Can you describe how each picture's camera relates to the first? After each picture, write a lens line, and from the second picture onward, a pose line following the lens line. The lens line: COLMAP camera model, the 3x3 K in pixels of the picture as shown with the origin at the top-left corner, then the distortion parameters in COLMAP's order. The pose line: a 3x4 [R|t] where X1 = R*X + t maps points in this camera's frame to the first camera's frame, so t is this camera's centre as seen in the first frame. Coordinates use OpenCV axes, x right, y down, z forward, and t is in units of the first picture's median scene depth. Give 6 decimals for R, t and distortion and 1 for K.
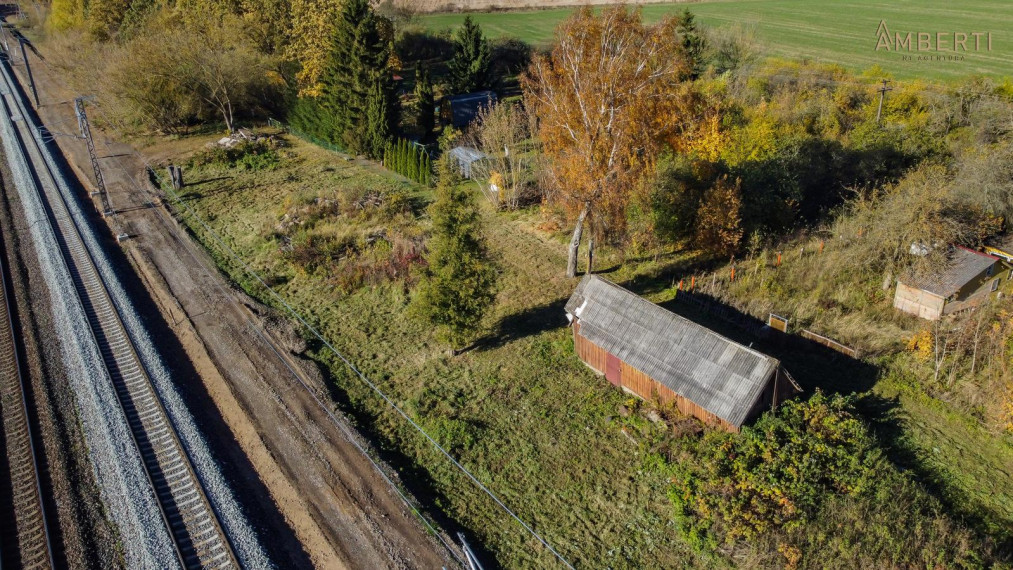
lens RADIAL K [[779.2, 0, 506.5], [0, 779.2, 285.0], [0, 0, 1]] dist [0.004998, -0.004578]
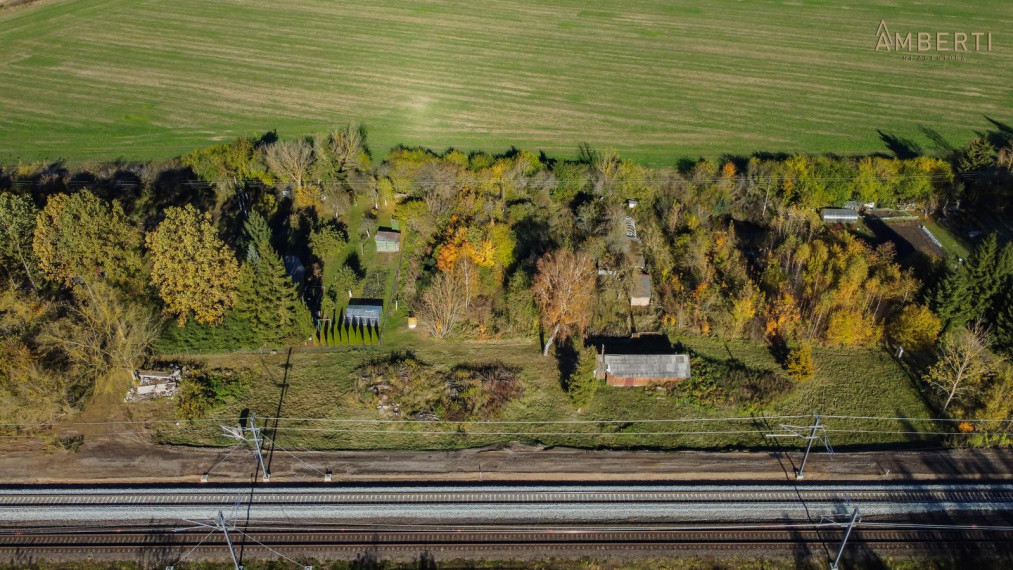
lens RADIAL K [[779.2, 0, 506.5], [0, 779.2, 285.0], [0, 0, 1]] dist [0.004998, -0.004578]
pose [[0.546543, -0.444193, 0.709918, -1.754727], [0.314484, 0.894553, 0.317608, -1.115336], [-0.776139, 0.049672, 0.628603, -0.395731]]
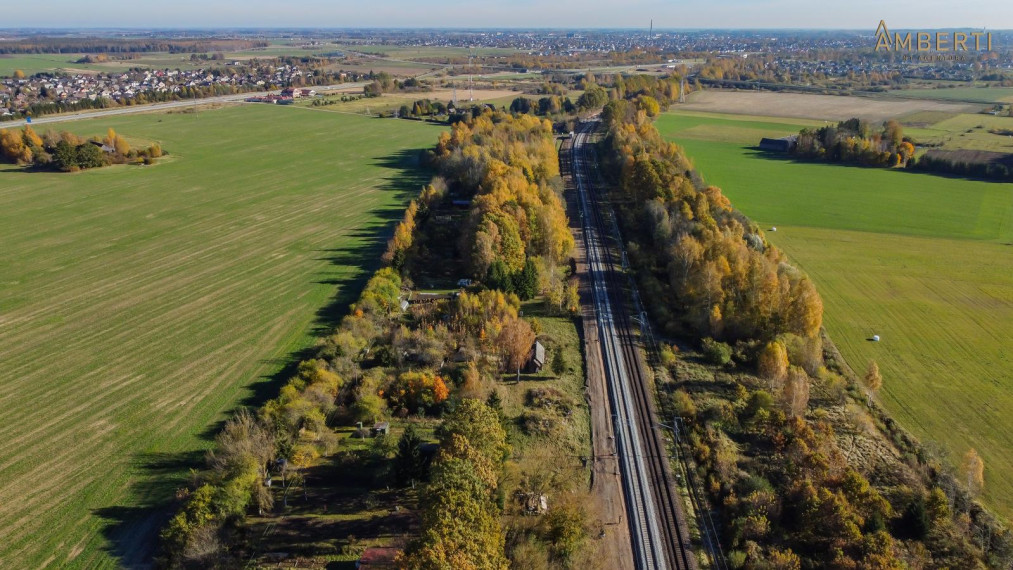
lens RADIAL K [[779.2, 0, 506.5], [0, 779.2, 285.0], [0, 0, 1]] dist [0.004998, -0.004578]
pose [[-0.800655, -0.144669, 0.581397, -2.544377], [0.280162, 0.767369, 0.576762, -3.259932], [-0.529585, 0.624672, -0.573867, 3.599385]]
